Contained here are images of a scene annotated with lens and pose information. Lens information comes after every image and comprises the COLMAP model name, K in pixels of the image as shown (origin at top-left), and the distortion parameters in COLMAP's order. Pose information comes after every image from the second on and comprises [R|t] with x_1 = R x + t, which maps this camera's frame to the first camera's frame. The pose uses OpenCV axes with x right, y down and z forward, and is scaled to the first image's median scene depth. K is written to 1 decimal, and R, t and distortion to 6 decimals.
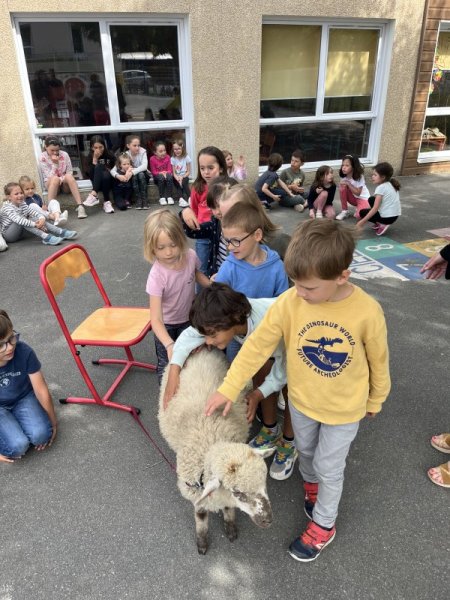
lens RADIAL K [[456.1, 0, 219.1], [0, 456.1, 302.9], [0, 0, 1]] dist [0.030665, -0.052608]
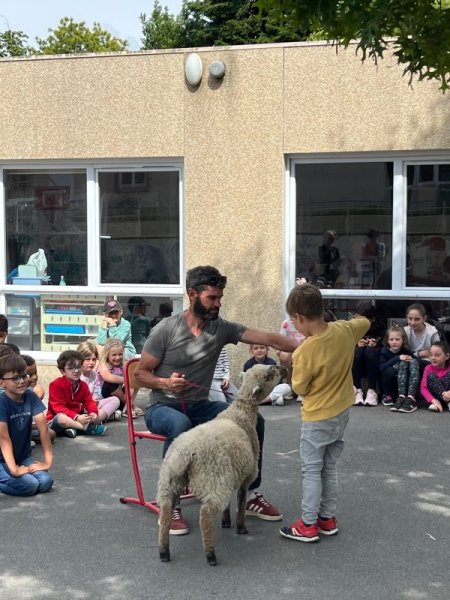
lens RADIAL K [[1034.0, 0, 228.3], [0, 1034.0, 295.0], [0, 0, 1]] dist [0.183735, 0.000000]
pose [[0.818957, 0.047038, -0.571924, 0.483841], [-0.276981, 0.905258, -0.322165, 0.205088], [0.502585, 0.422251, 0.754396, -0.326080]]
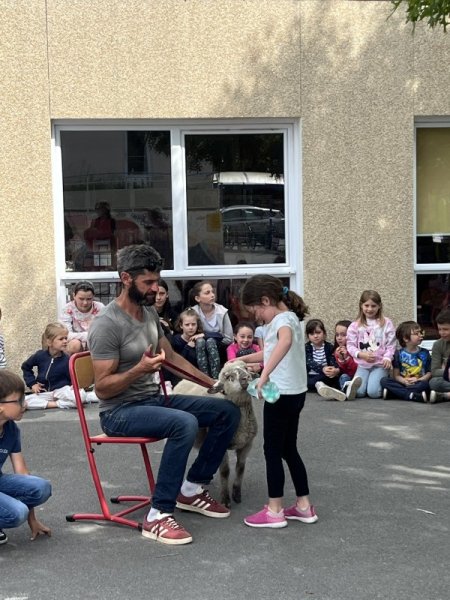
lens RADIAL K [[1149.7, 0, 223.5], [0, 1149.7, 304.8], [0, 0, 1]] dist [0.149684, 0.000000]
pose [[0.980958, 0.009883, -0.193970, 0.153123], [-0.084529, 0.920881, -0.380569, 0.278706], [0.174862, 0.389718, 0.904181, -0.449444]]
